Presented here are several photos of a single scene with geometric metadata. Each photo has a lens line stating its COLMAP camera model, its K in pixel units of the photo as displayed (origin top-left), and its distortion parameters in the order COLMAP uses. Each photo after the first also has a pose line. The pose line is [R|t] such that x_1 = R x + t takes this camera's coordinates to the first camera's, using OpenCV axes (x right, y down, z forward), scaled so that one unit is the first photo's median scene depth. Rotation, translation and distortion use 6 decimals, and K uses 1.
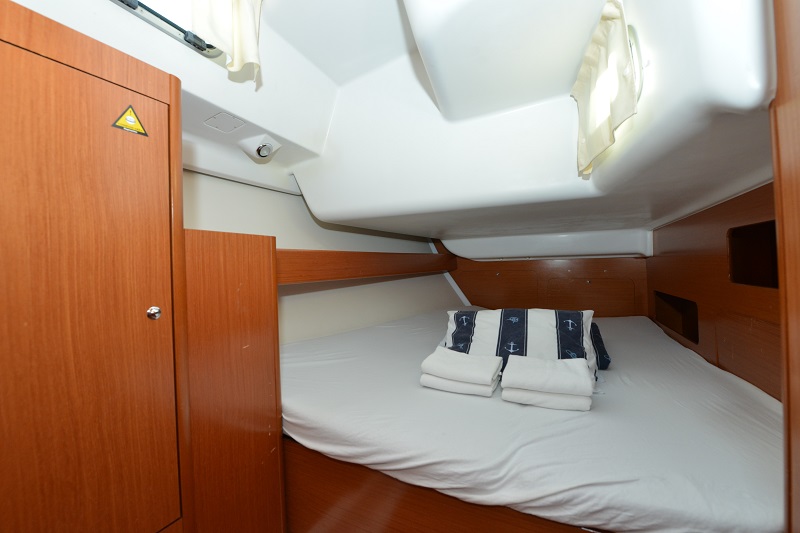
lens RADIAL K [[330.8, 0, 400.0], [0, 330.8, 266.5], [0, 0, 1]] dist [-0.000117, -0.000018]
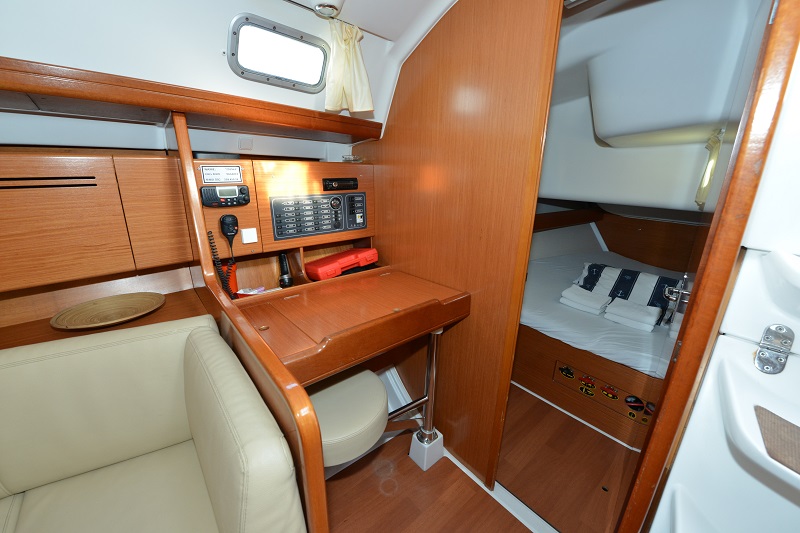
lens RADIAL K [[314.4, 0, 399.6], [0, 314.4, 278.7], [0, 0, 1]] dist [-0.000686, -0.000132]
pose [[0.916475, 0.162895, -0.365429, -0.118866], [-0.040185, 0.946222, 0.321011, -0.276446], [0.398068, -0.279514, 0.873735, -0.782782]]
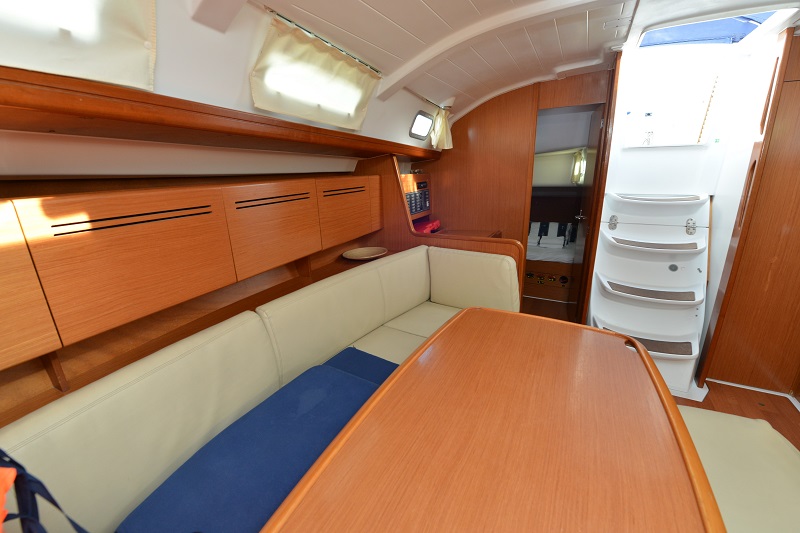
lens RADIAL K [[330.8, 0, 400.0], [0, 330.8, 266.5], [0, 0, 1]] dist [-0.000117, -0.000018]
pose [[0.999666, 0.023724, -0.010281, -0.989680], [-0.019816, 0.958390, 0.284775, -0.336109], [0.016609, -0.284476, 0.958539, -2.150403]]
